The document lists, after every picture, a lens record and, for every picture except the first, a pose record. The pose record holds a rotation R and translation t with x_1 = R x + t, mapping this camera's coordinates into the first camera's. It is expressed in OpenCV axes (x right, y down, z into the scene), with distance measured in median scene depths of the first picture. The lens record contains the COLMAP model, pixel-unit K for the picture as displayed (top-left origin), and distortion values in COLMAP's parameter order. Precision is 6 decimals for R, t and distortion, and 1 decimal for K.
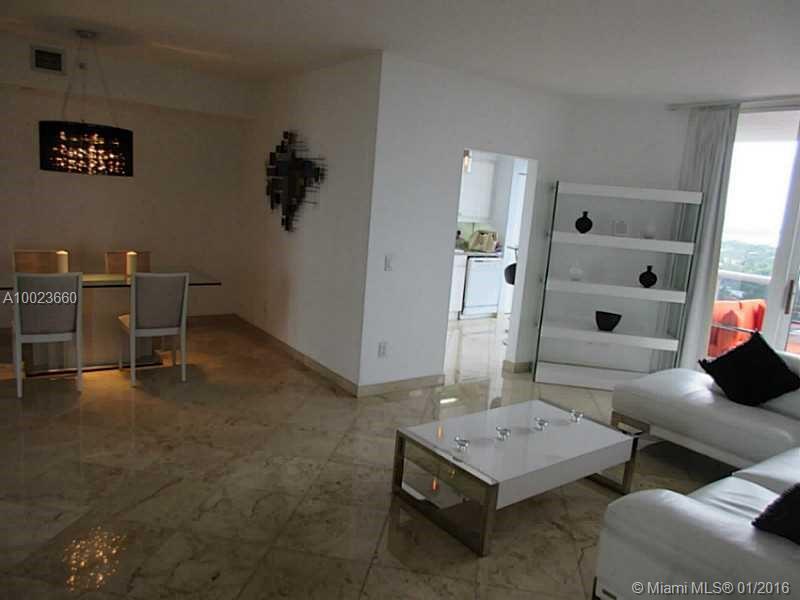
lens RADIAL K [[590.0, 0, 403.3], [0, 590.0, 298.0], [0, 0, 1]] dist [-0.031963, 0.006381]
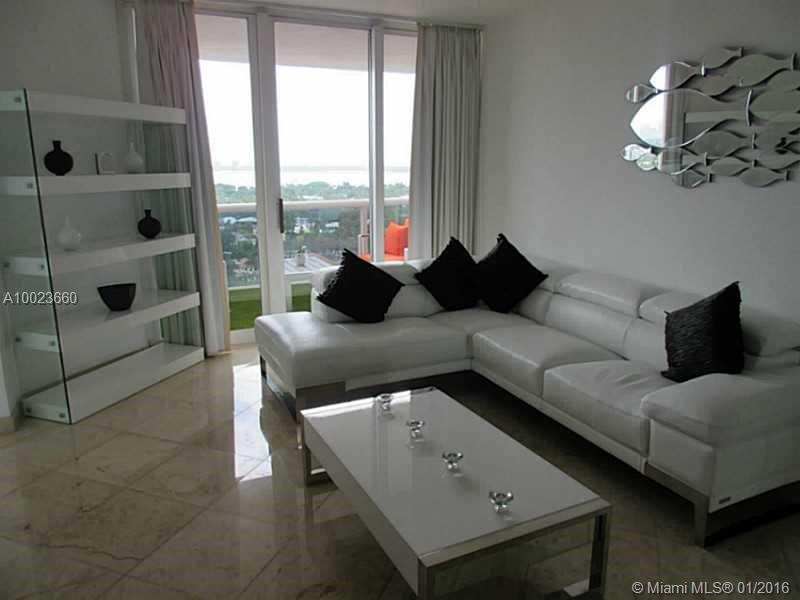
lens RADIAL K [[590.0, 0, 403.3], [0, 590.0, 298.0], [0, 0, 1]] dist [-0.031963, 0.006381]
pose [[0.190274, -0.291042, 0.937598, -0.279140], [0.179414, 0.949271, 0.258255, -0.088876], [-0.965198, 0.119079, 0.232838, 0.560574]]
